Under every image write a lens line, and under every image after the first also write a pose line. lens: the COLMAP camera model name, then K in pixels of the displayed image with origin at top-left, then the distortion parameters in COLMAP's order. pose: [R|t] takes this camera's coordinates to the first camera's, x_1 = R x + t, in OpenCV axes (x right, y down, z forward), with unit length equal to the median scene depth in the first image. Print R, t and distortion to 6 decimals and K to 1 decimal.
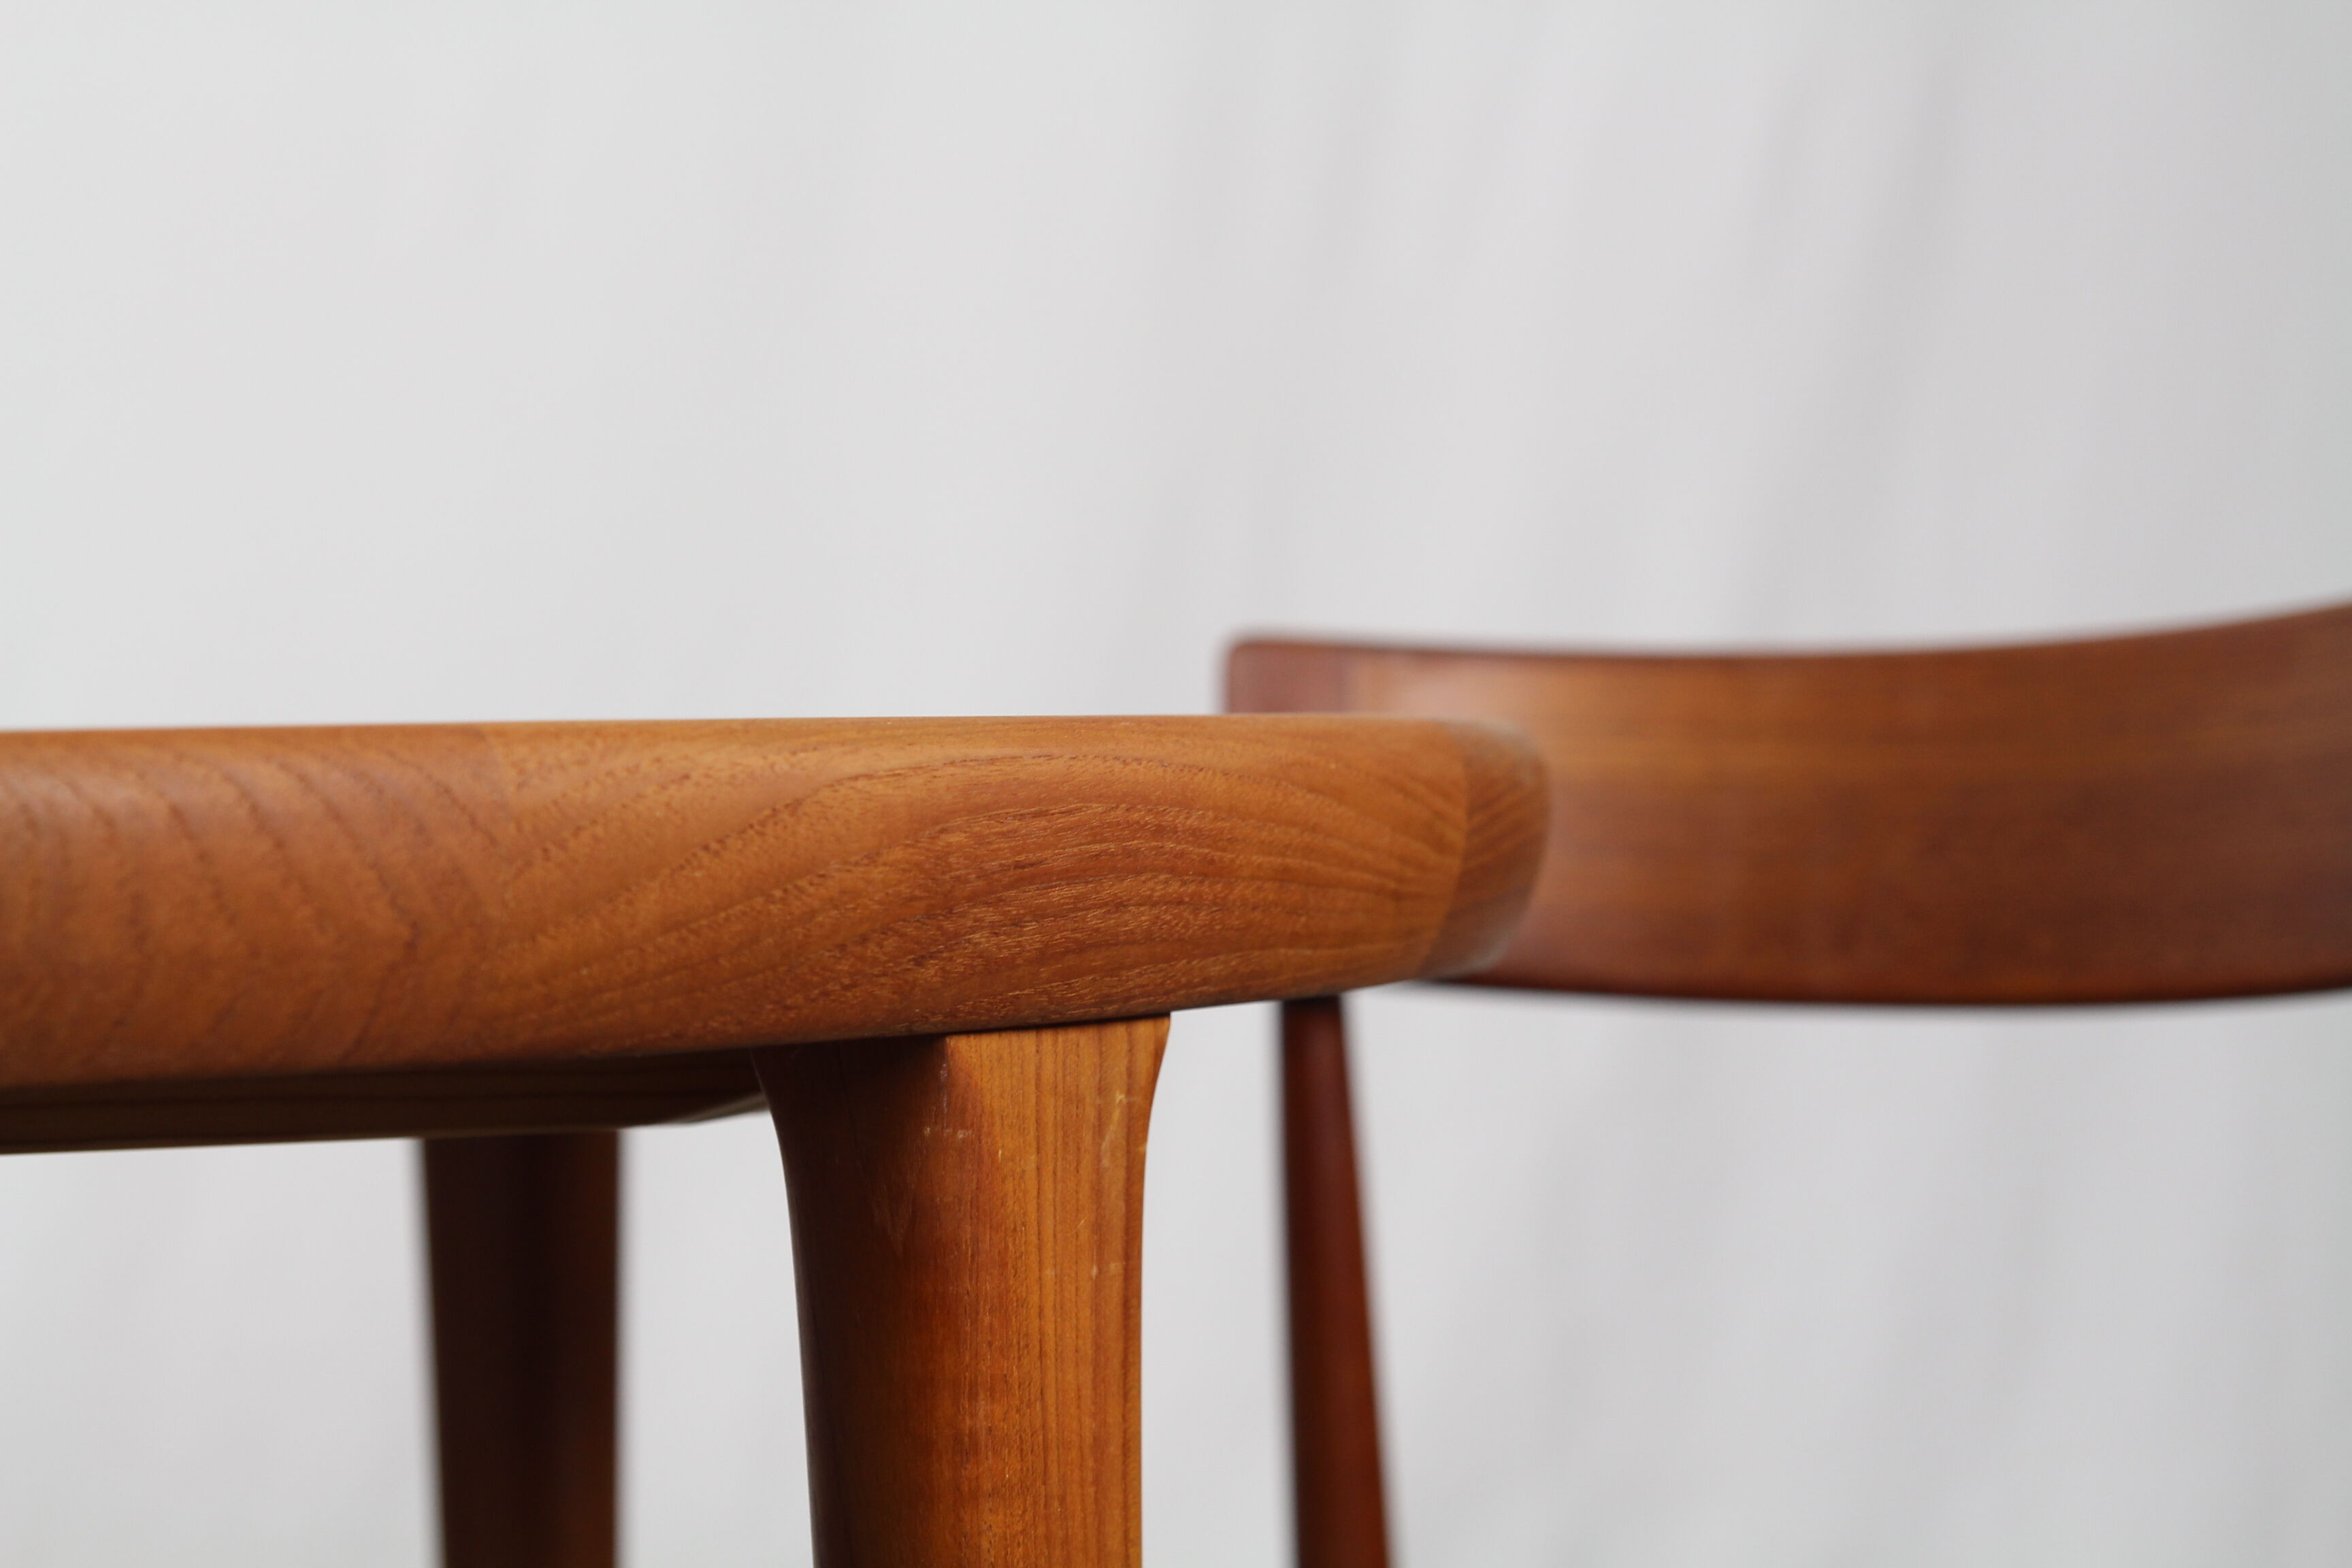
lens RADIAL K [[5869.4, 0, 1176.0], [0, 5869.4, 784.0], [0, 0, 1]] dist [0.023368, 0.064759]
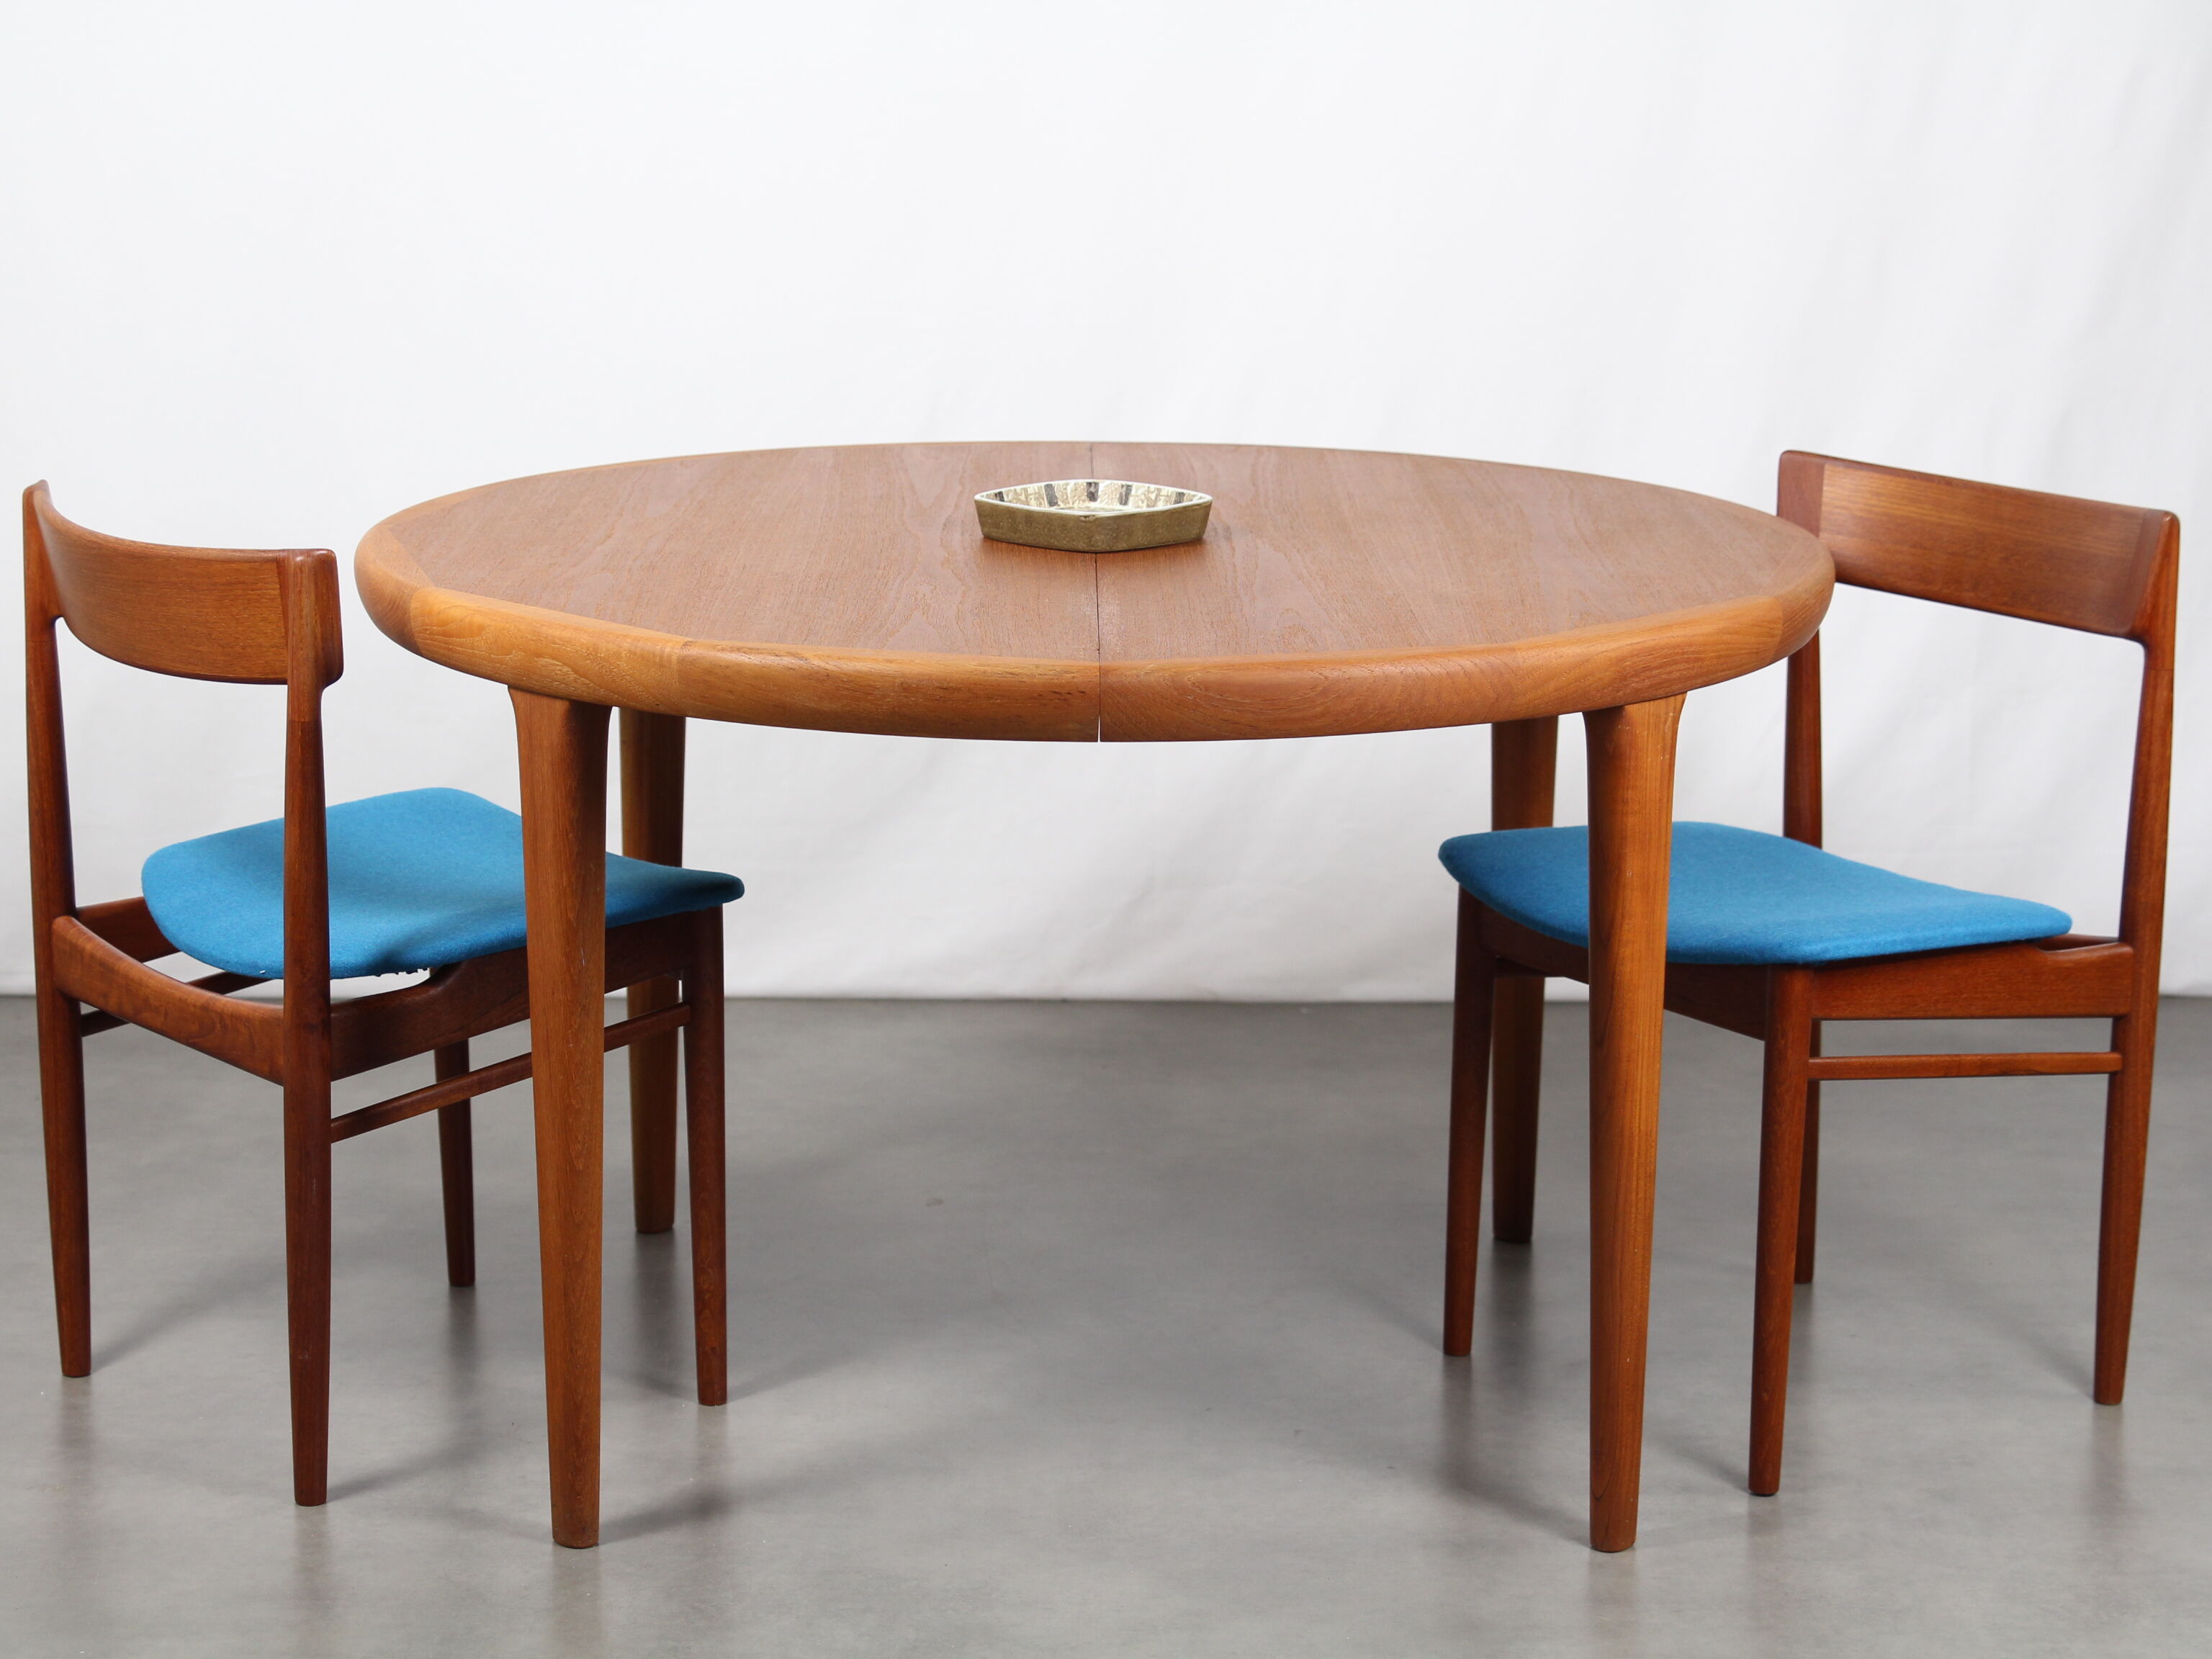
lens RADIAL K [[4704.6, 0, 1106.0], [0, 4704.6, 829.5], [0, 0, 1]] dist [0.023963, 0.160400]
pose [[0.977947, 0.073333, -0.195553, 0.254180], [-0.029765, 0.975708, 0.217044, -0.571739], [0.206719, -0.206437, 0.956374, -2.226720]]
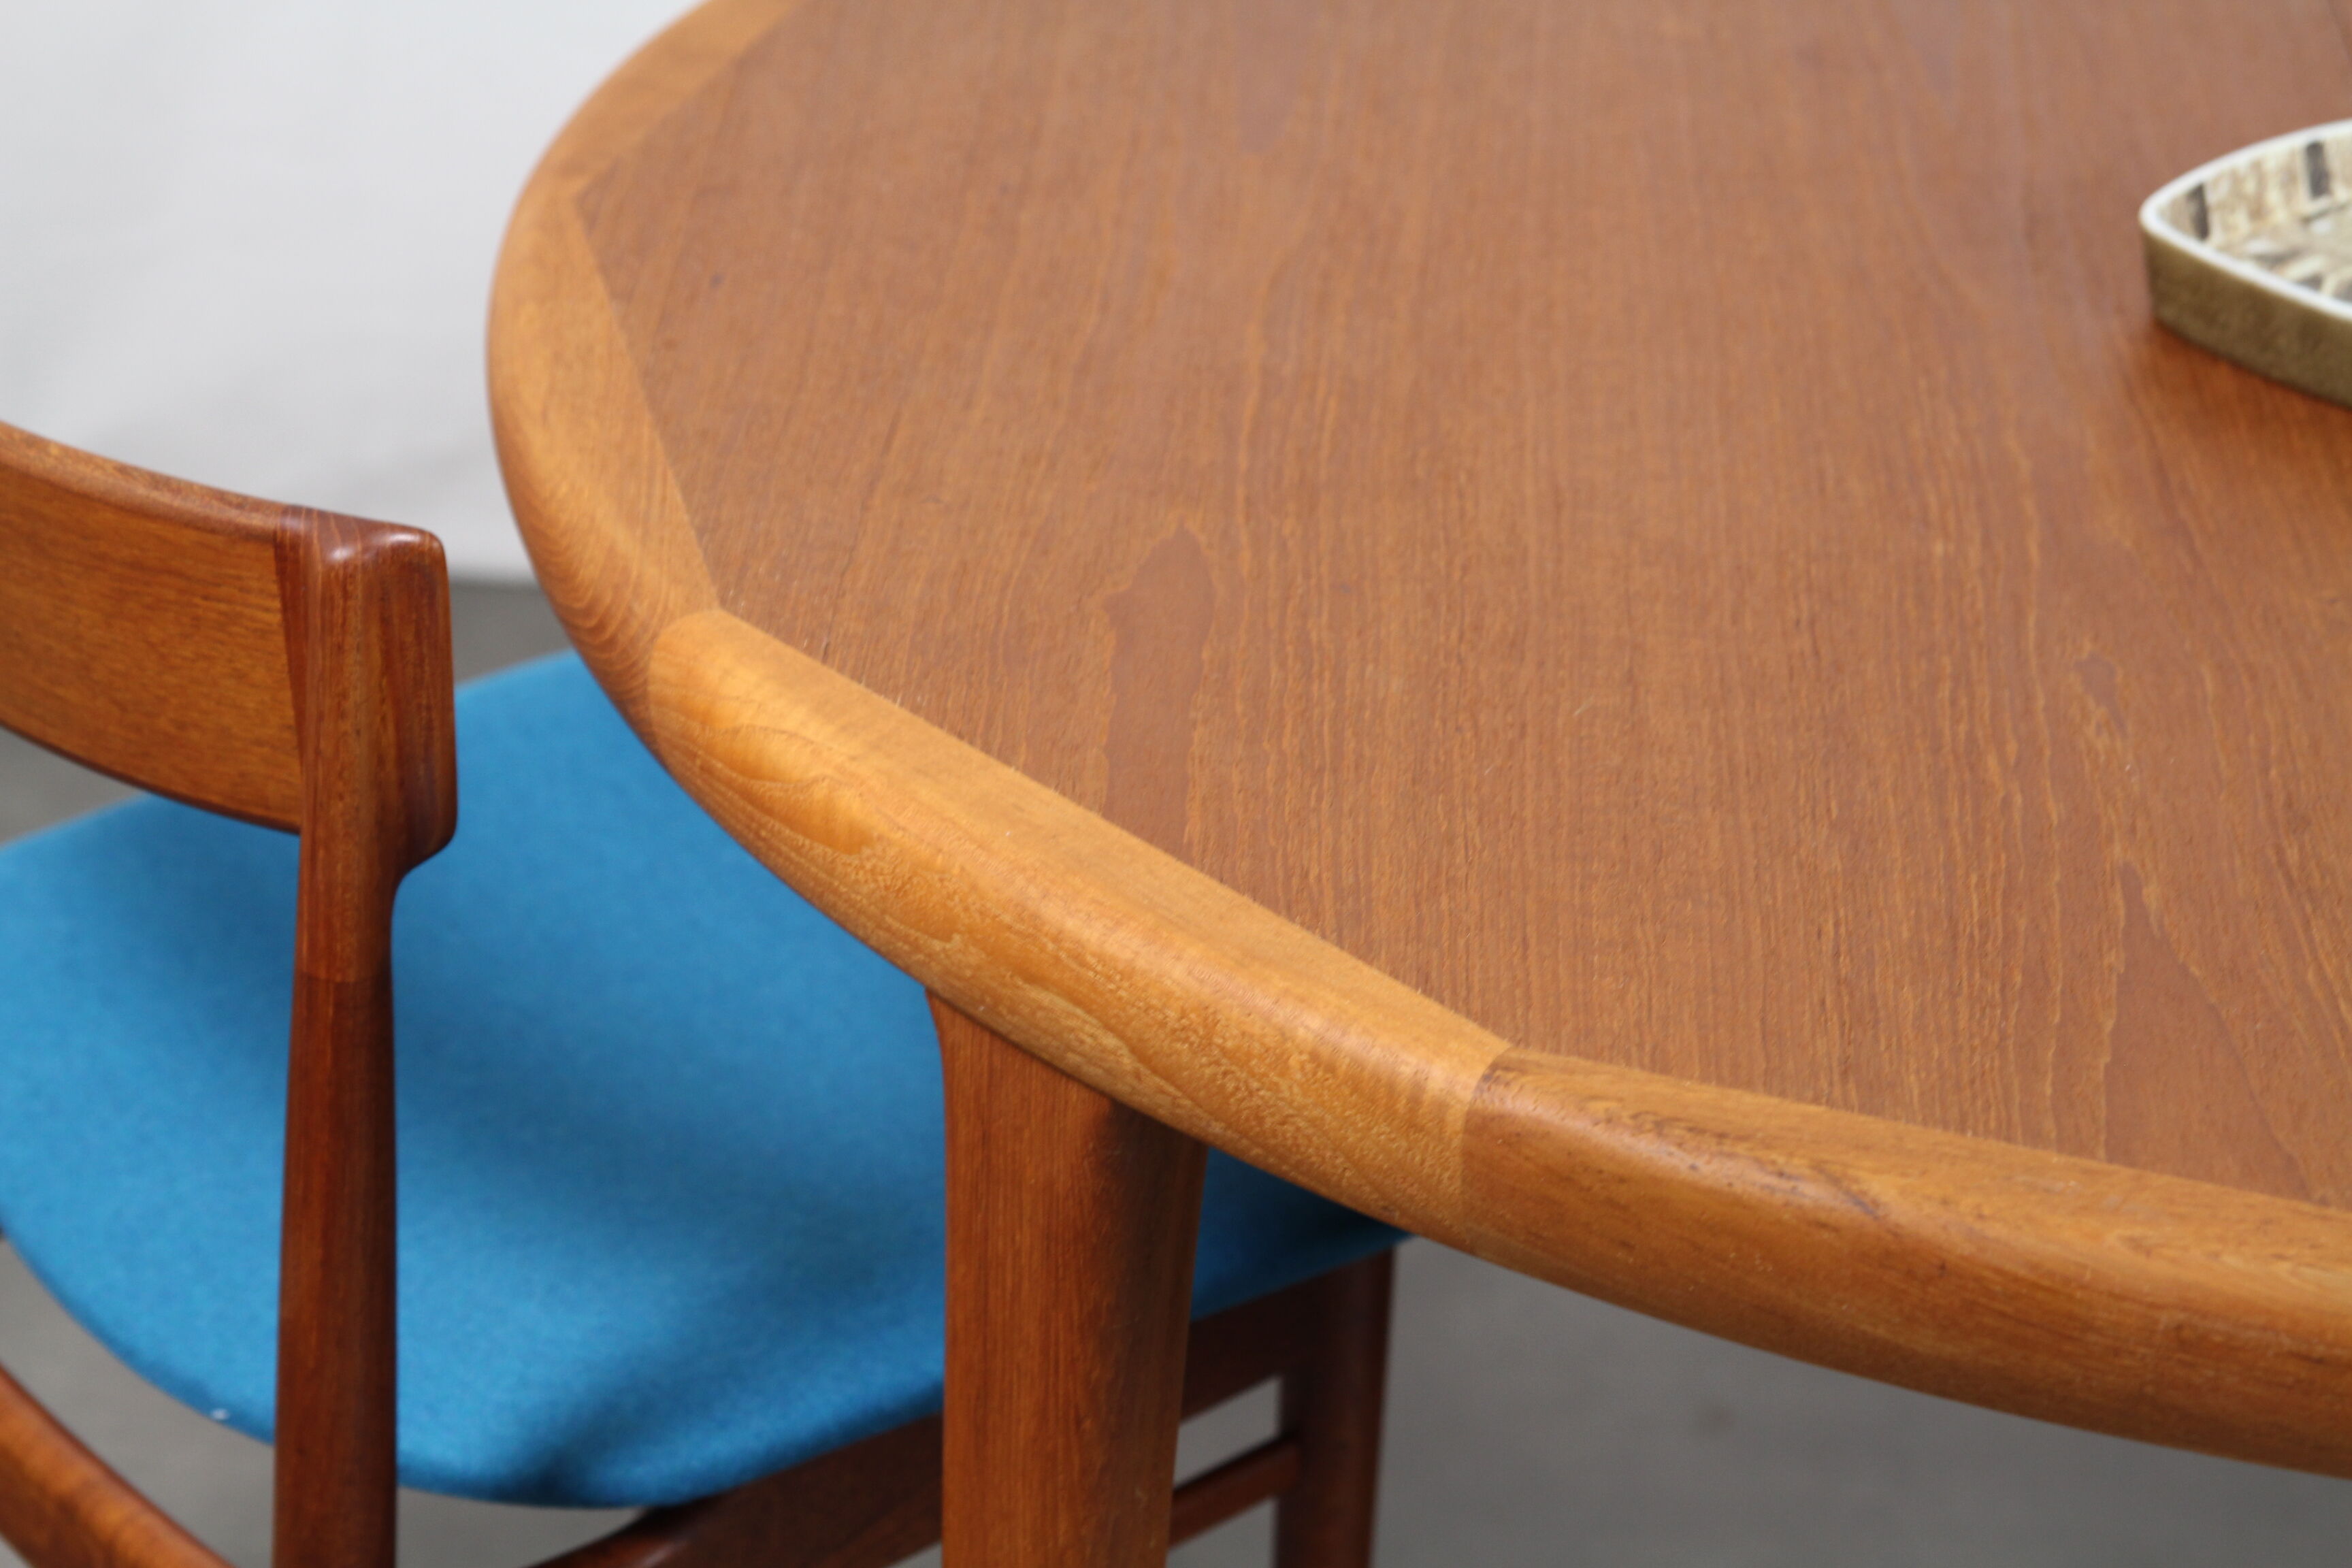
lens RADIAL K [[6292.4, 0, 1176.0], [0, 6292.4, 784.0], [0, 0, 1]] dist [0.191203, -0.877543]
pose [[0.963684, 0.178899, -0.198264, -0.454583], [-0.072786, 0.890287, 0.449545, -0.683401], [0.256935, -0.418789, 0.870977, -0.439205]]
